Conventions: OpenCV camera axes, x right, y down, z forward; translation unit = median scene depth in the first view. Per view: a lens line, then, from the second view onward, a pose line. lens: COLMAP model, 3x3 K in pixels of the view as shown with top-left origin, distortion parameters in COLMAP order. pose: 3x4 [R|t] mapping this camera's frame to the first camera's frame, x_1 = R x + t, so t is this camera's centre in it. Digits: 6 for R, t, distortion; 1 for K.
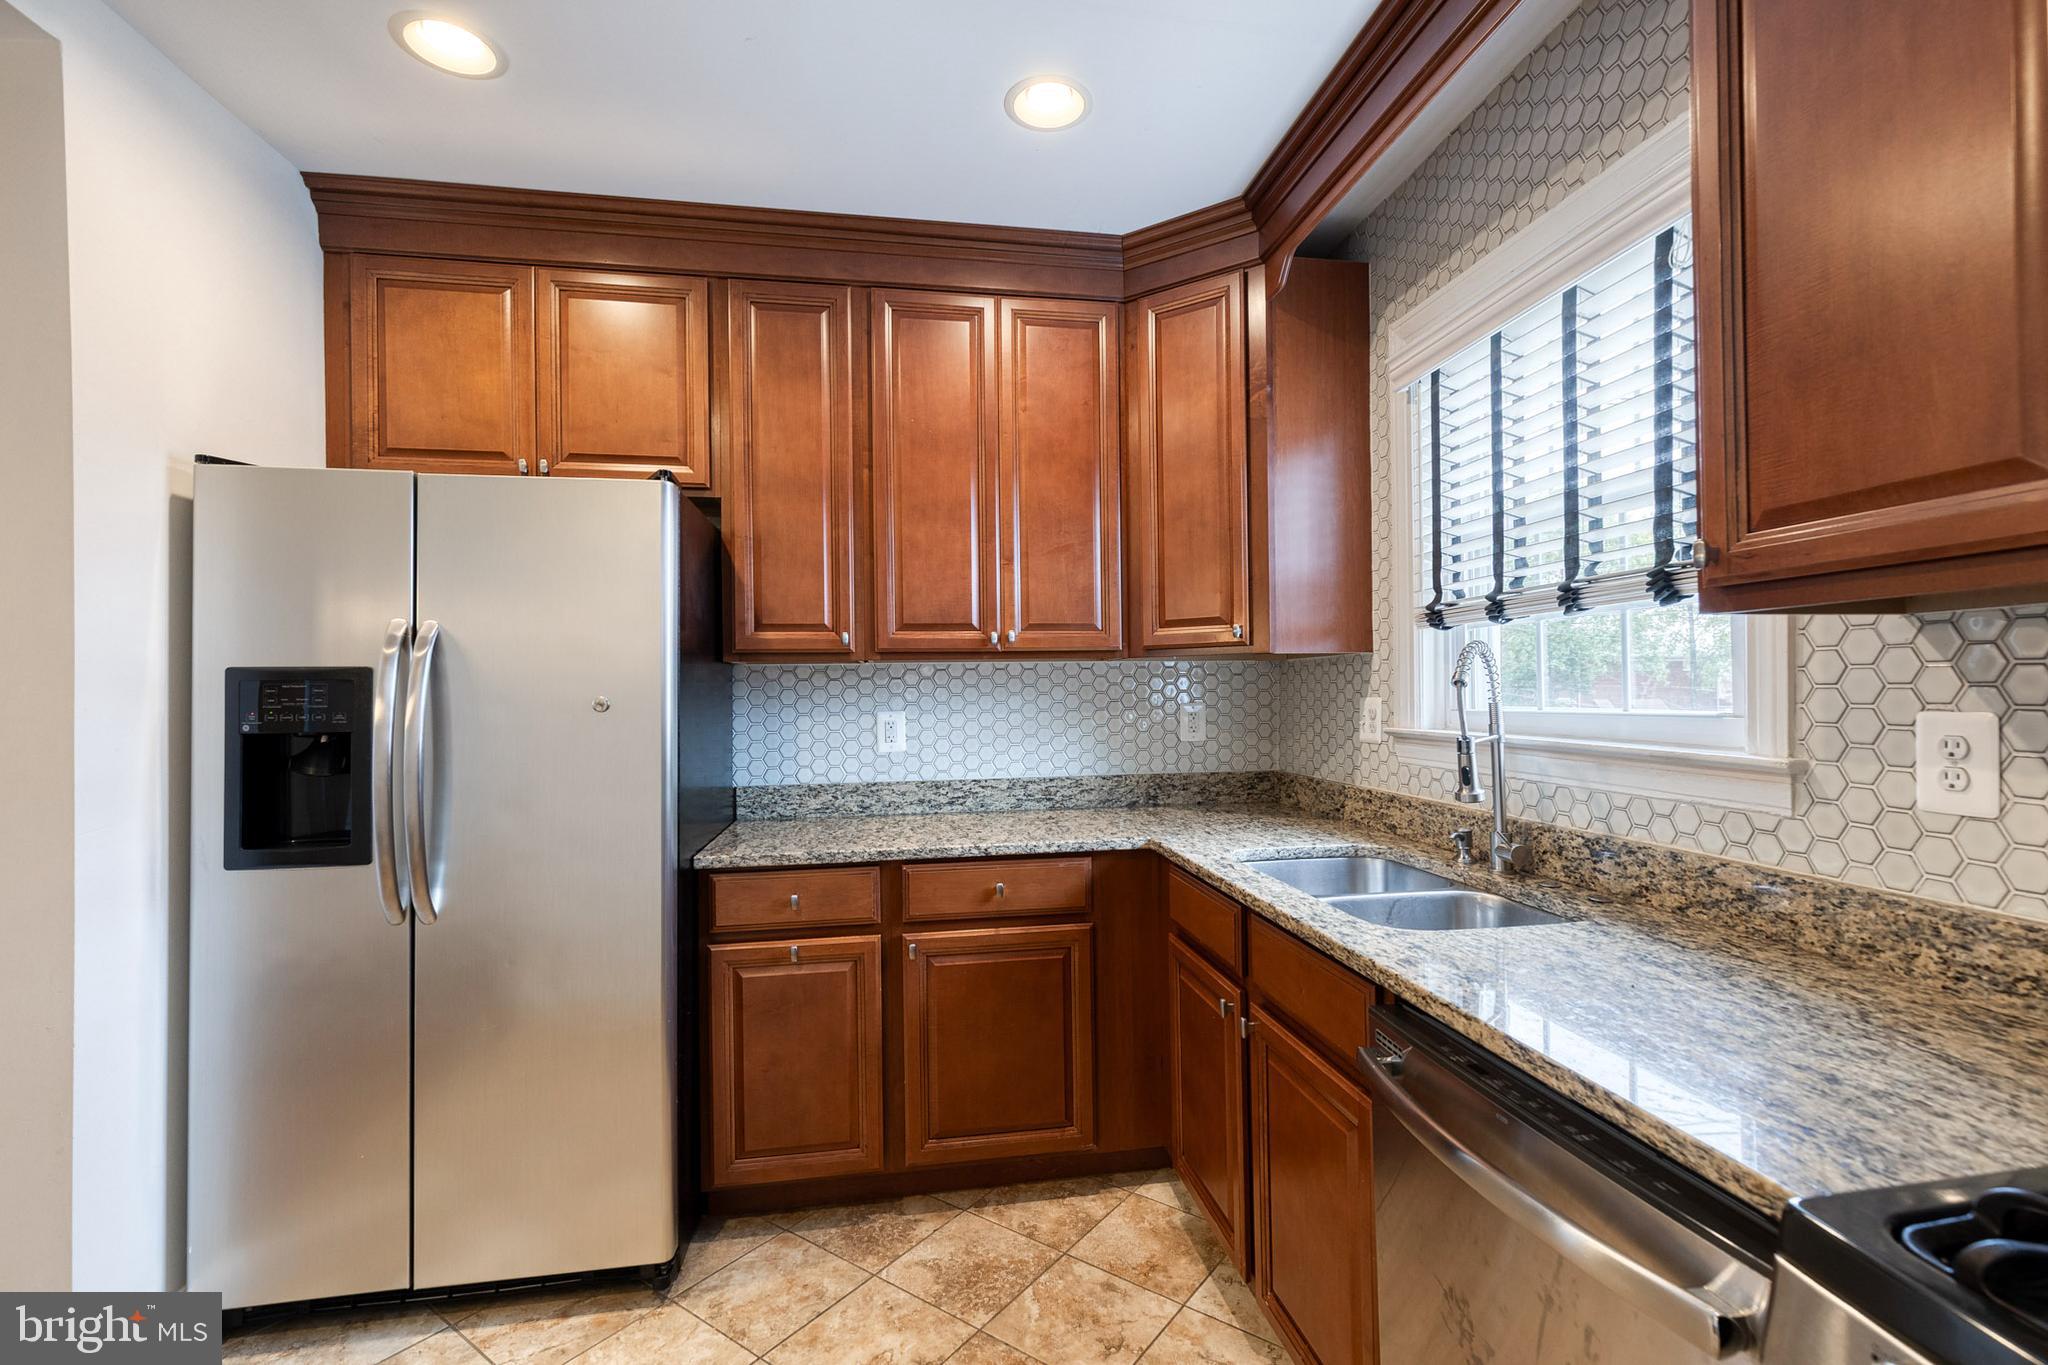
lens RADIAL K [[919.3, 0, 1043.3], [0, 919.3, 681.2], [0, 0, 1]] dist [0.011703, -0.000691]
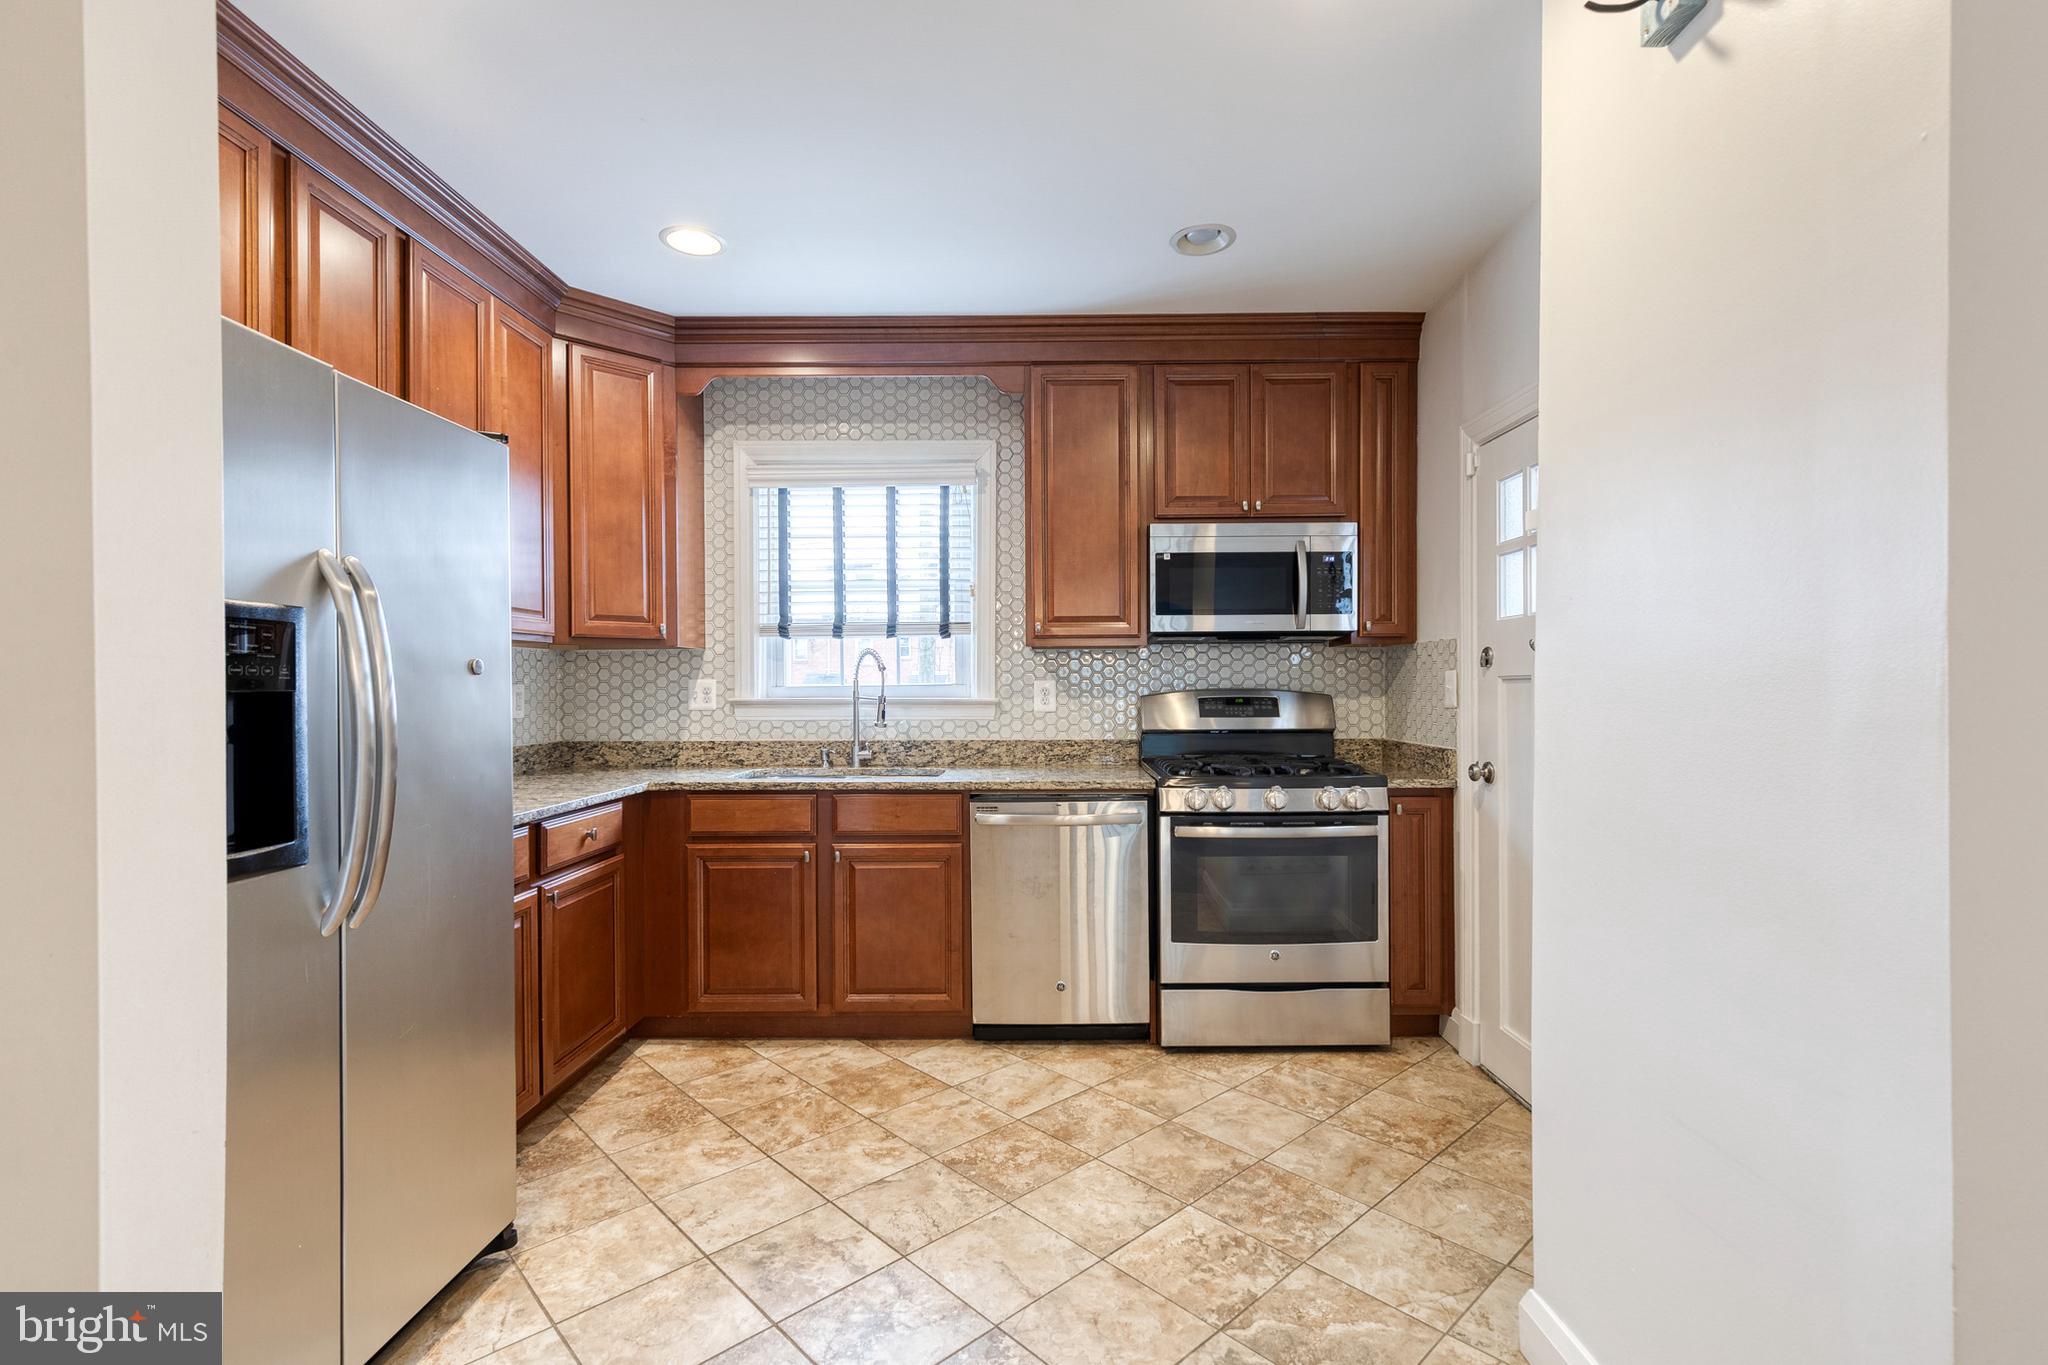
lens RADIAL K [[919.3, 0, 1043.3], [0, 919.3, 681.2], [0, 0, 1]] dist [0.011703, -0.000691]
pose [[0.186803, 0.015068, 0.982282, -1.238148], [-0.007081, 0.999877, -0.013991, 0.046475], [-0.982372, -0.004342, 0.186887, 0.228485]]
